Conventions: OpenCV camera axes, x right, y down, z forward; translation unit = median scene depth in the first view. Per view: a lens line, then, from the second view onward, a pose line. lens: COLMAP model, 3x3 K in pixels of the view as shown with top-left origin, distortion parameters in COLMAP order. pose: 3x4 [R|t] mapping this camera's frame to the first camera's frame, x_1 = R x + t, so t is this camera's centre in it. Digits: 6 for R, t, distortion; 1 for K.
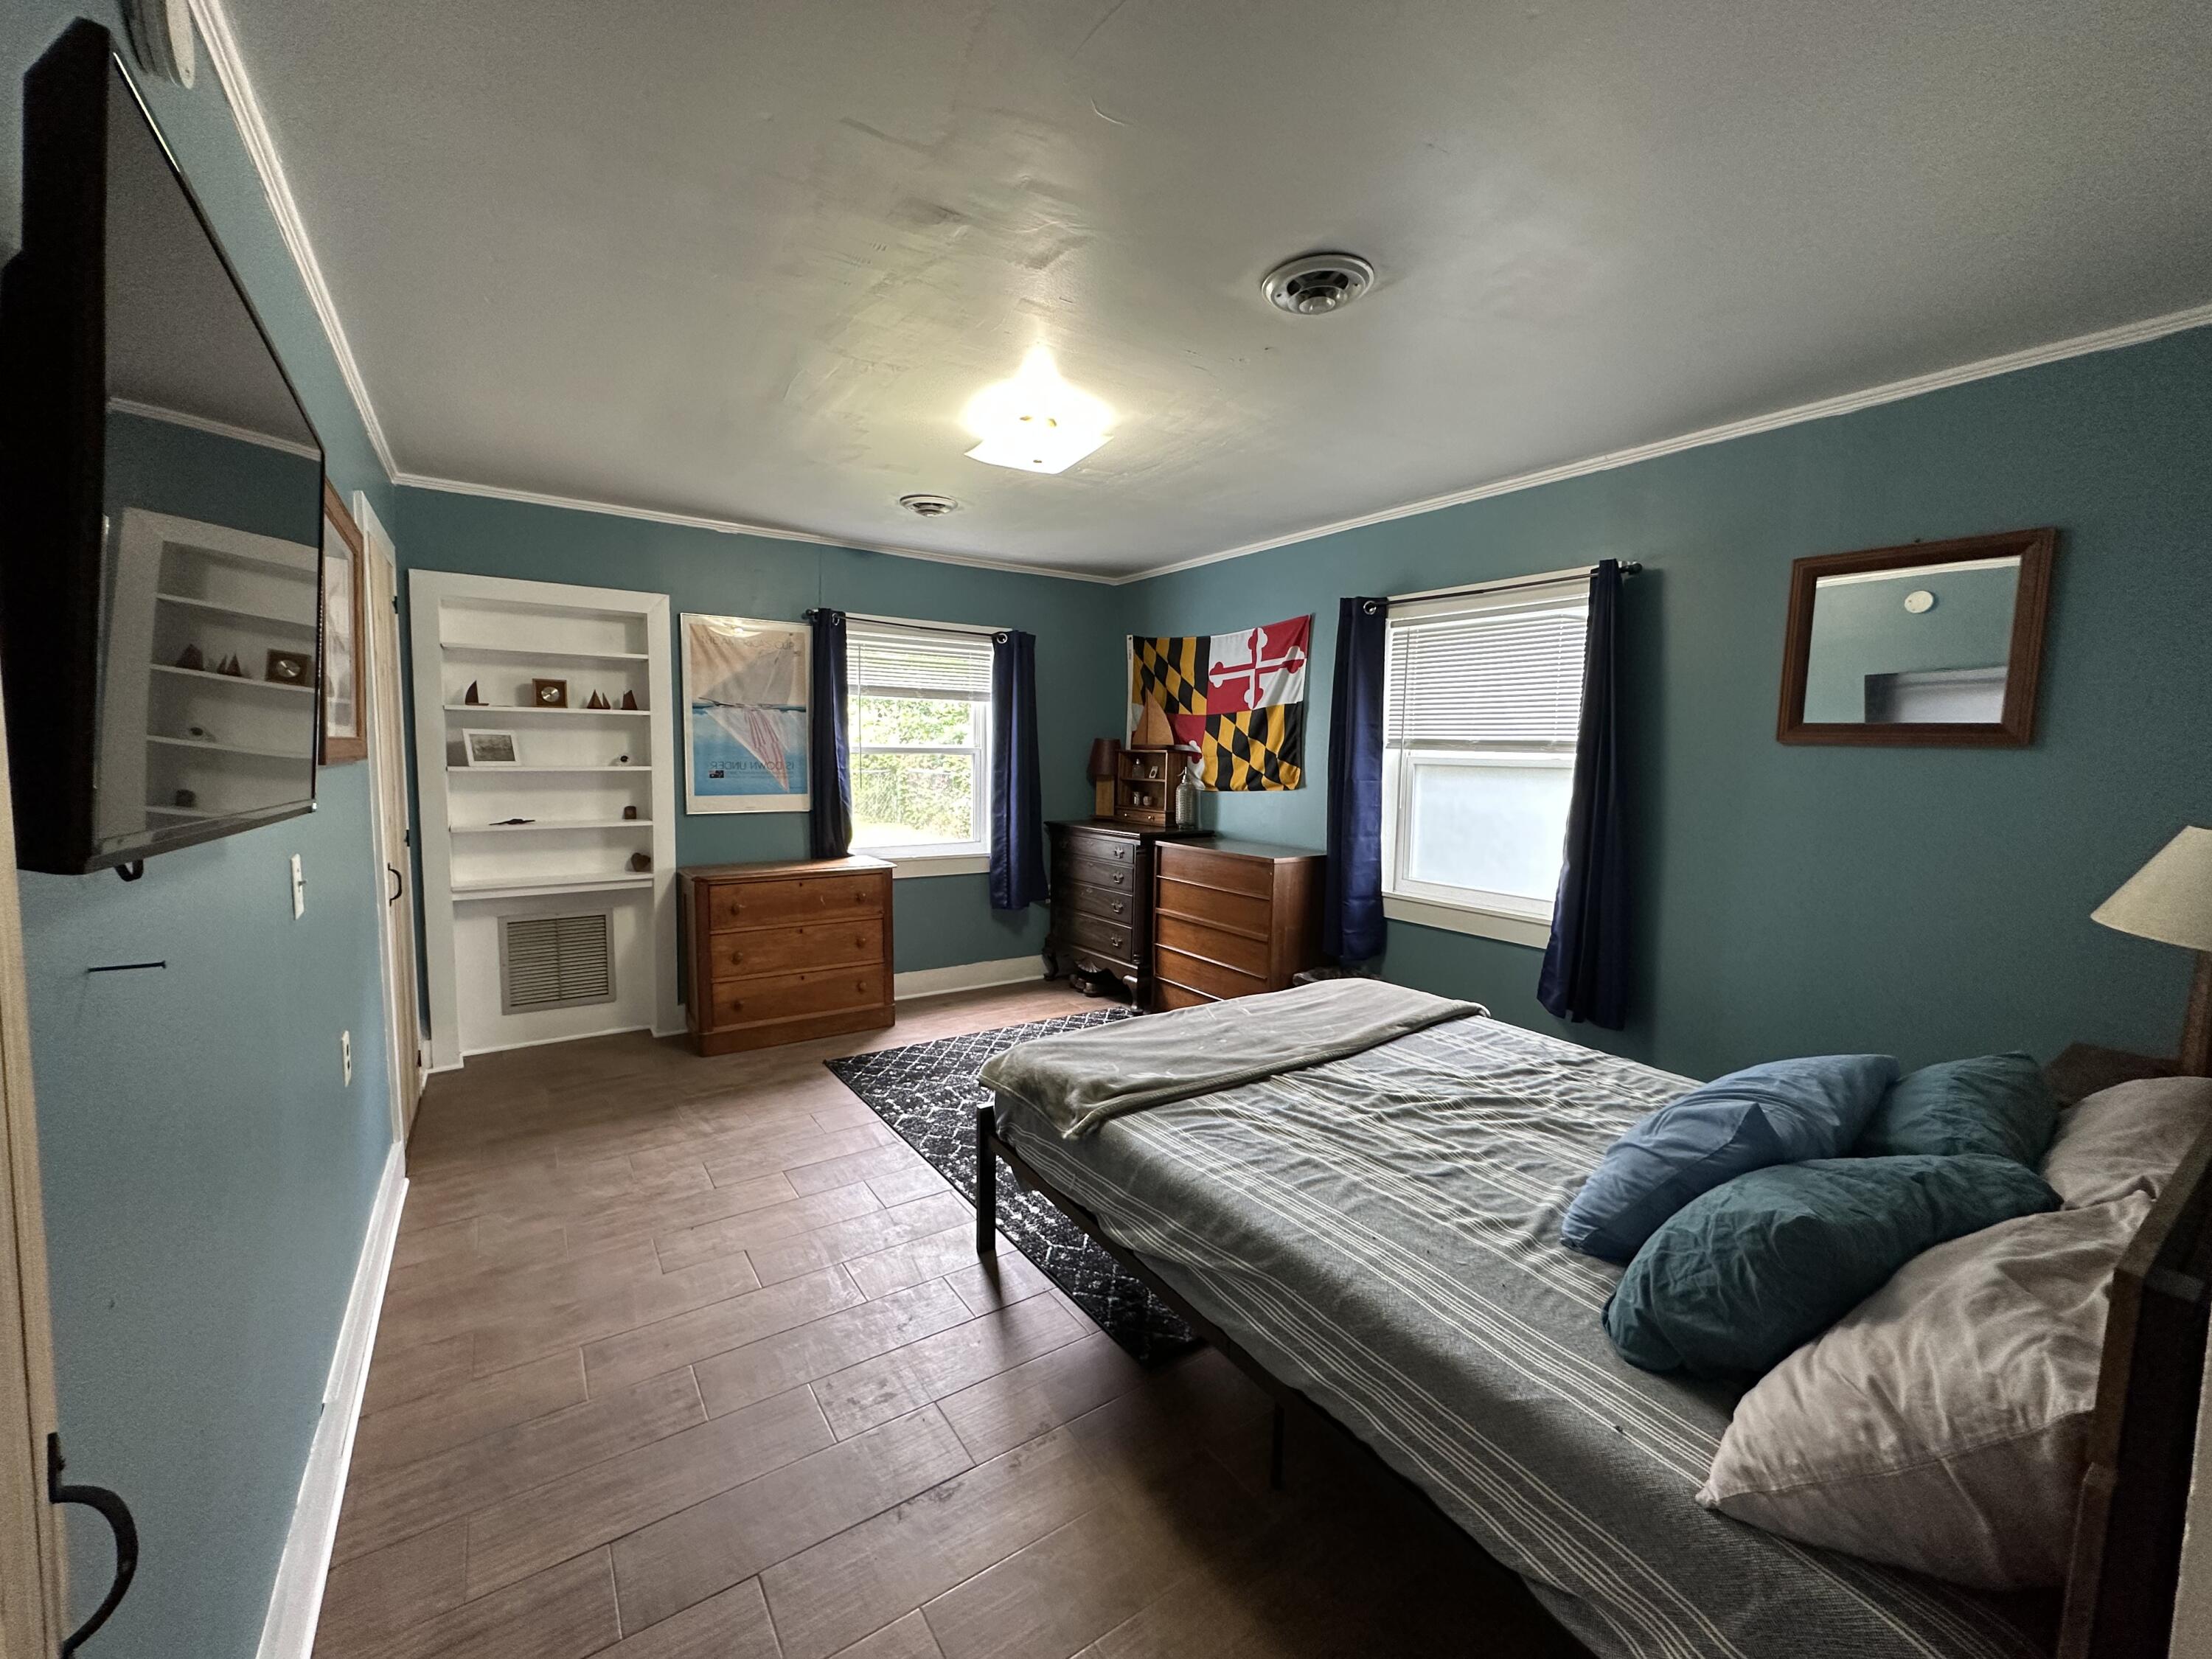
lens RADIAL K [[880.7, 0, 1107.9], [0, 880.7, 826.6], [0, 0, 1]] dist [-0.003518, 0.000545]
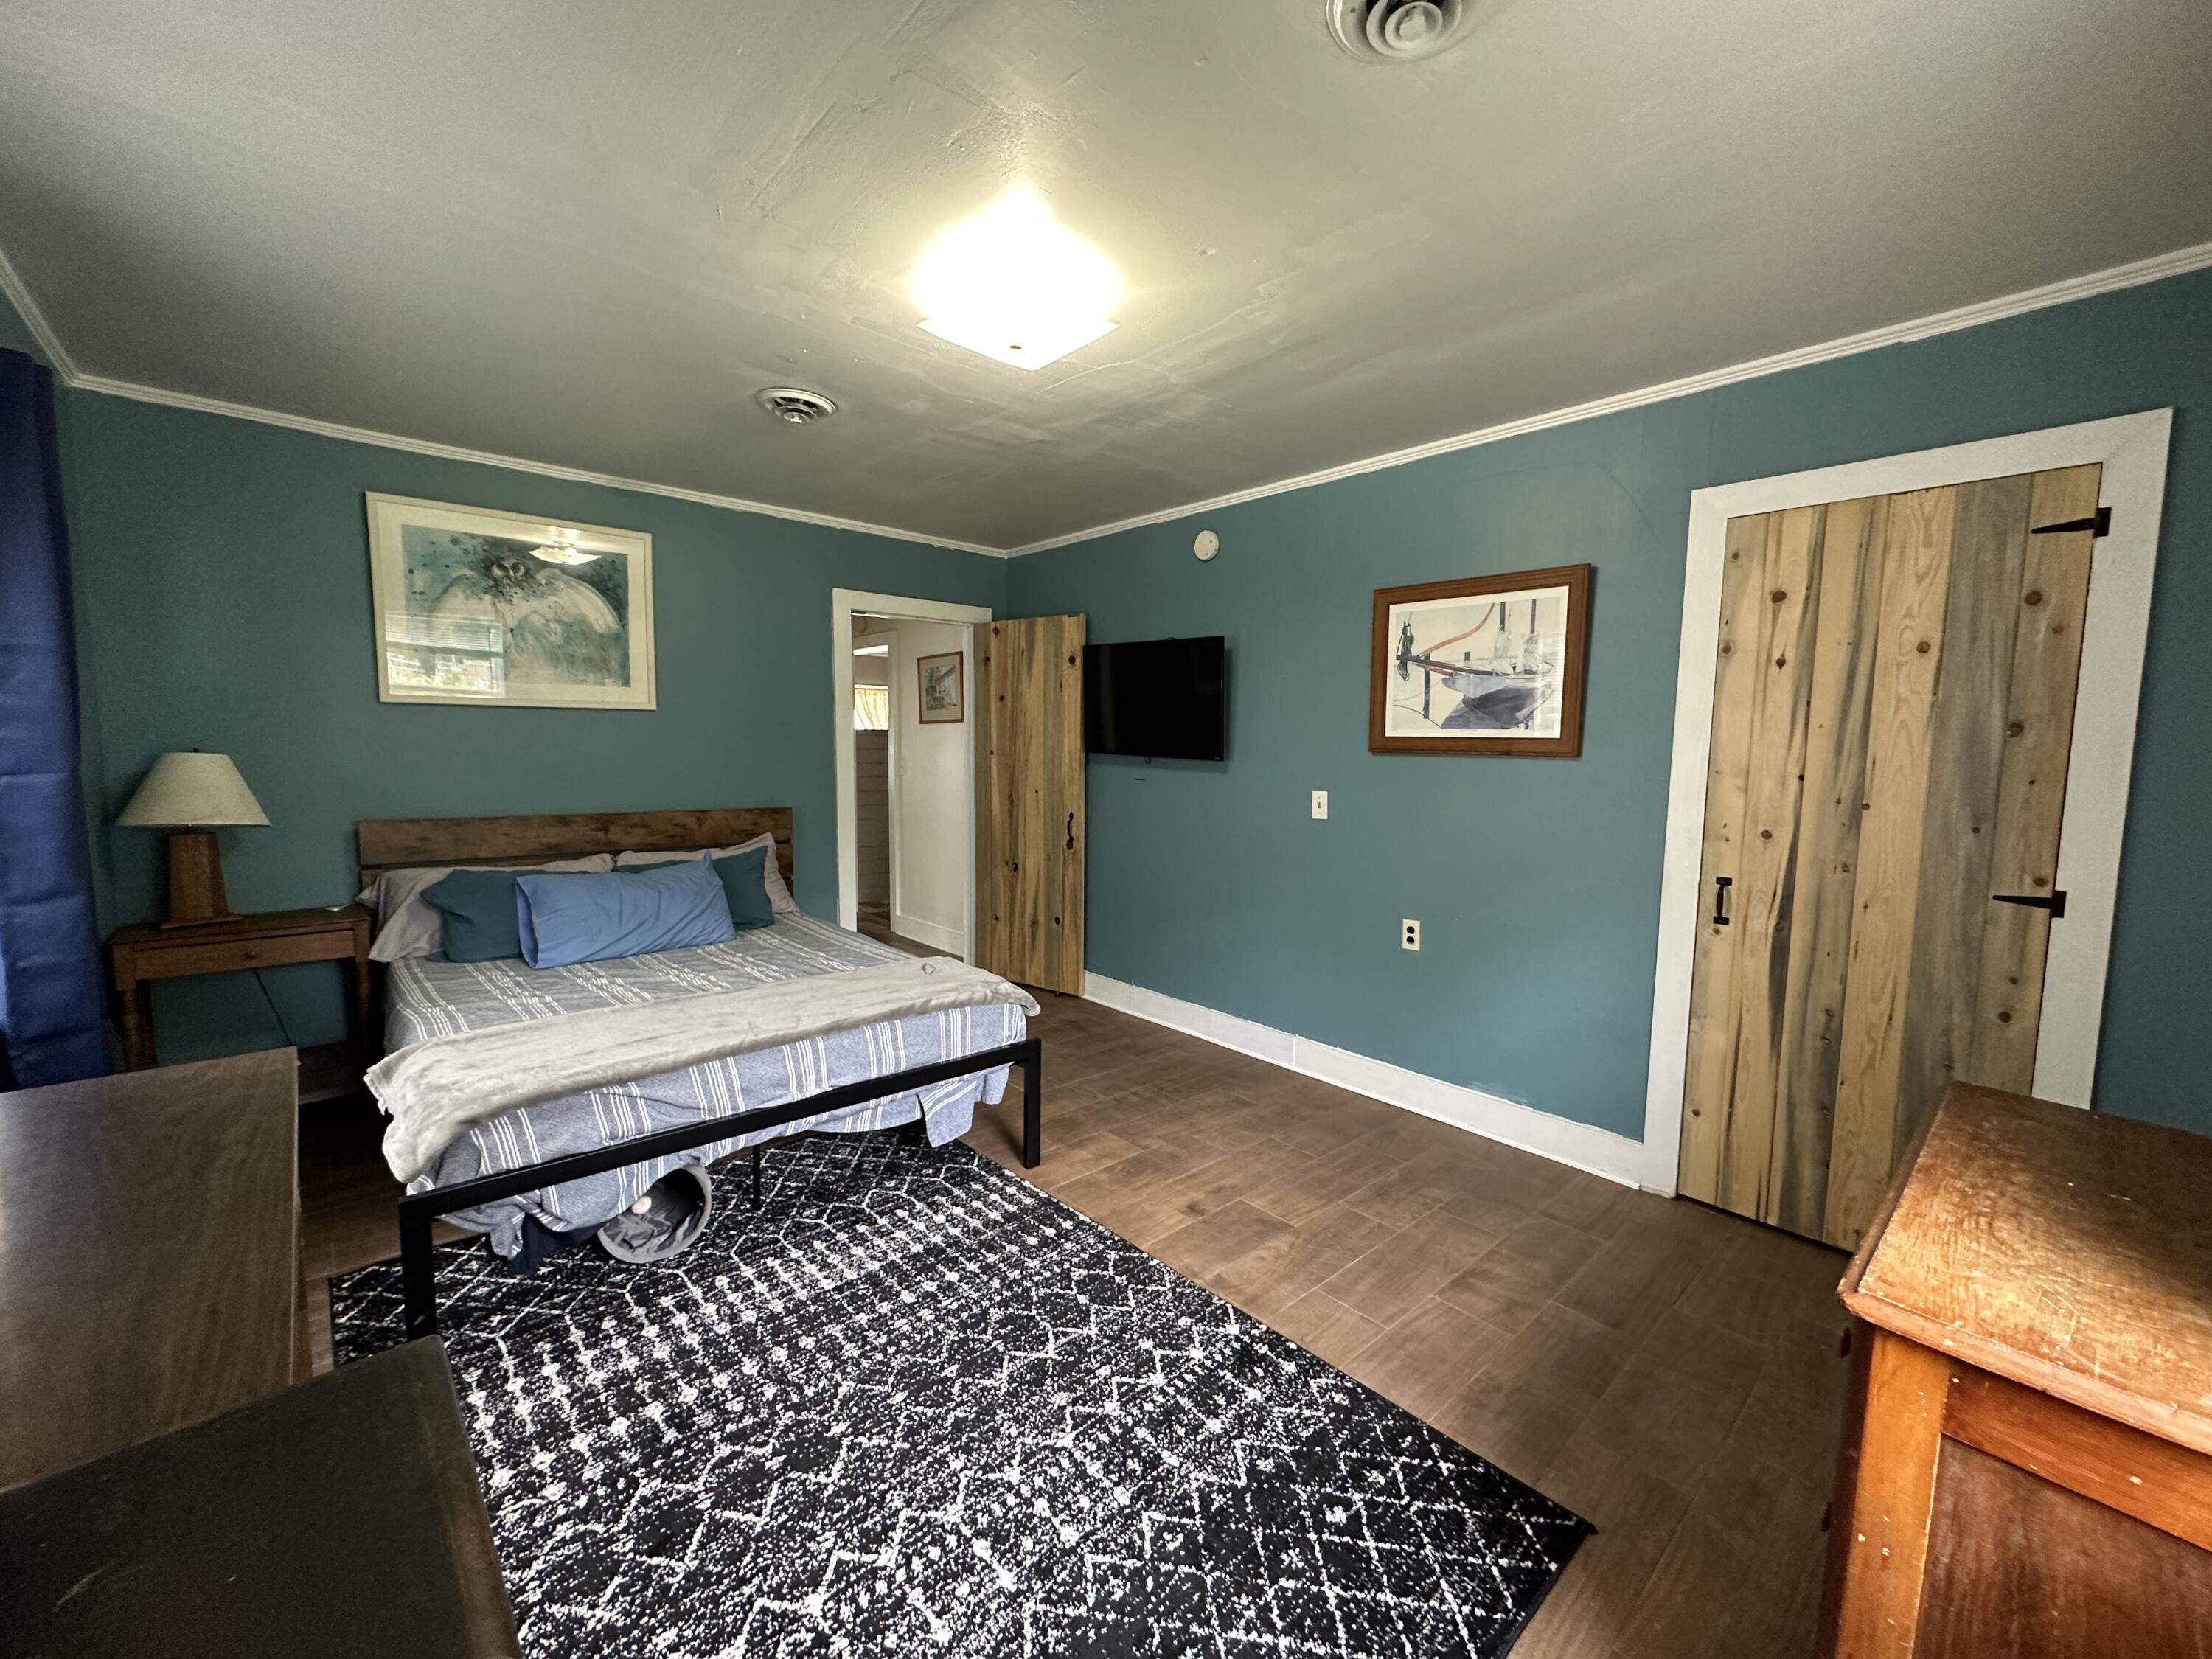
lens RADIAL K [[880.7, 0, 1105.5], [0, 880.7, 827.9], [0, 0, 1]] dist [-0.003518, 0.000545]
pose [[-0.990190, -0.017658, -0.138607, -0.049133], [-0.043806, 0.981203, 0.187939, -0.128113], [0.132683, 0.192167, -0.972351, 1.496827]]
